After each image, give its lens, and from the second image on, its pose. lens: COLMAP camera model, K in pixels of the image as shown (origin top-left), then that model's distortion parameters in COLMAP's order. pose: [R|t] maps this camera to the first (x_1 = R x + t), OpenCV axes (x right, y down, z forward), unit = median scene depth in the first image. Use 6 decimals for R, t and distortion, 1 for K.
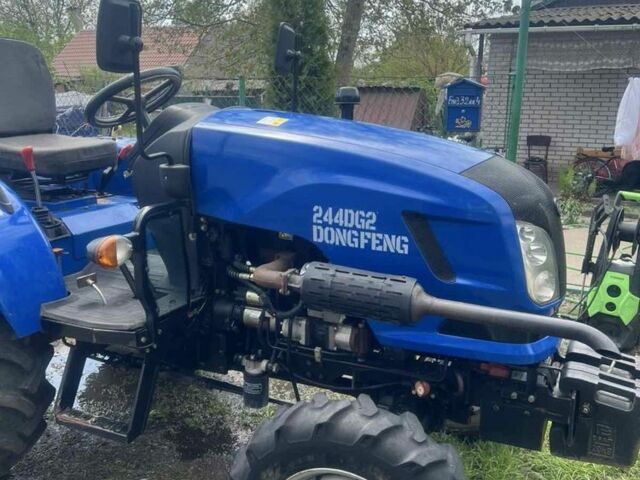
lens RADIAL K [[615.7, 0, 320.0], [0, 615.7, 240.0], [0, 0, 1]] dist [0.108385, -0.212403]
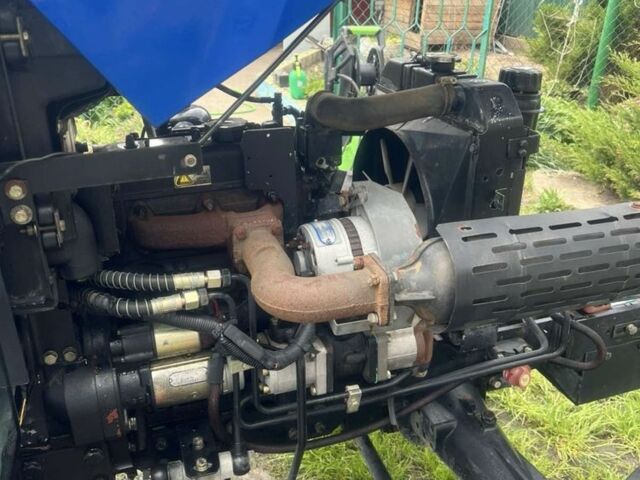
lens RADIAL K [[615.7, 0, 320.0], [0, 615.7, 240.0], [0, 0, 1]] dist [0.108385, -0.212403]
pose [[0.735769, -0.296761, 0.608750, -0.311255], [0.169895, 0.951017, 0.258269, -0.072249], [-0.655576, -0.086603, 0.750147, 0.720031]]
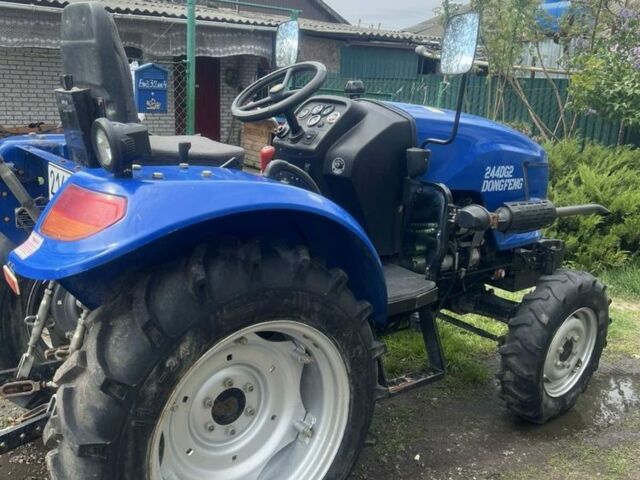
lens RADIAL K [[615.7, 0, 320.0], [0, 615.7, 240.0], [0, 0, 1]] dist [0.108385, -0.212403]
pose [[0.490180, -0.203972, 0.847419, -1.490076], [0.169718, 0.975960, 0.136740, -0.154910], [-0.854938, 0.076795, 0.513014, 0.591346]]
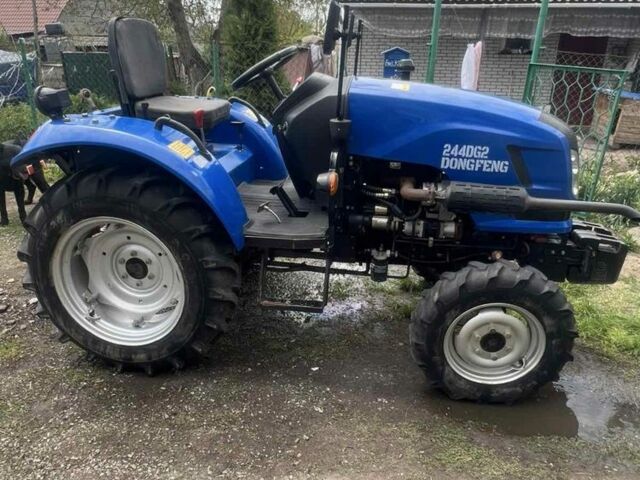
lens RADIAL K [[476.3, 0, 322.7], [0, 476.3, 230.2], [0, 0, 1]] dist [-0.000004, -0.001981]
pose [[0.960644, -0.093526, 0.261565, -0.622759], [0.058521, 0.988623, 0.138567, -0.026486], [-0.271548, -0.117807, 0.955187, -0.062317]]
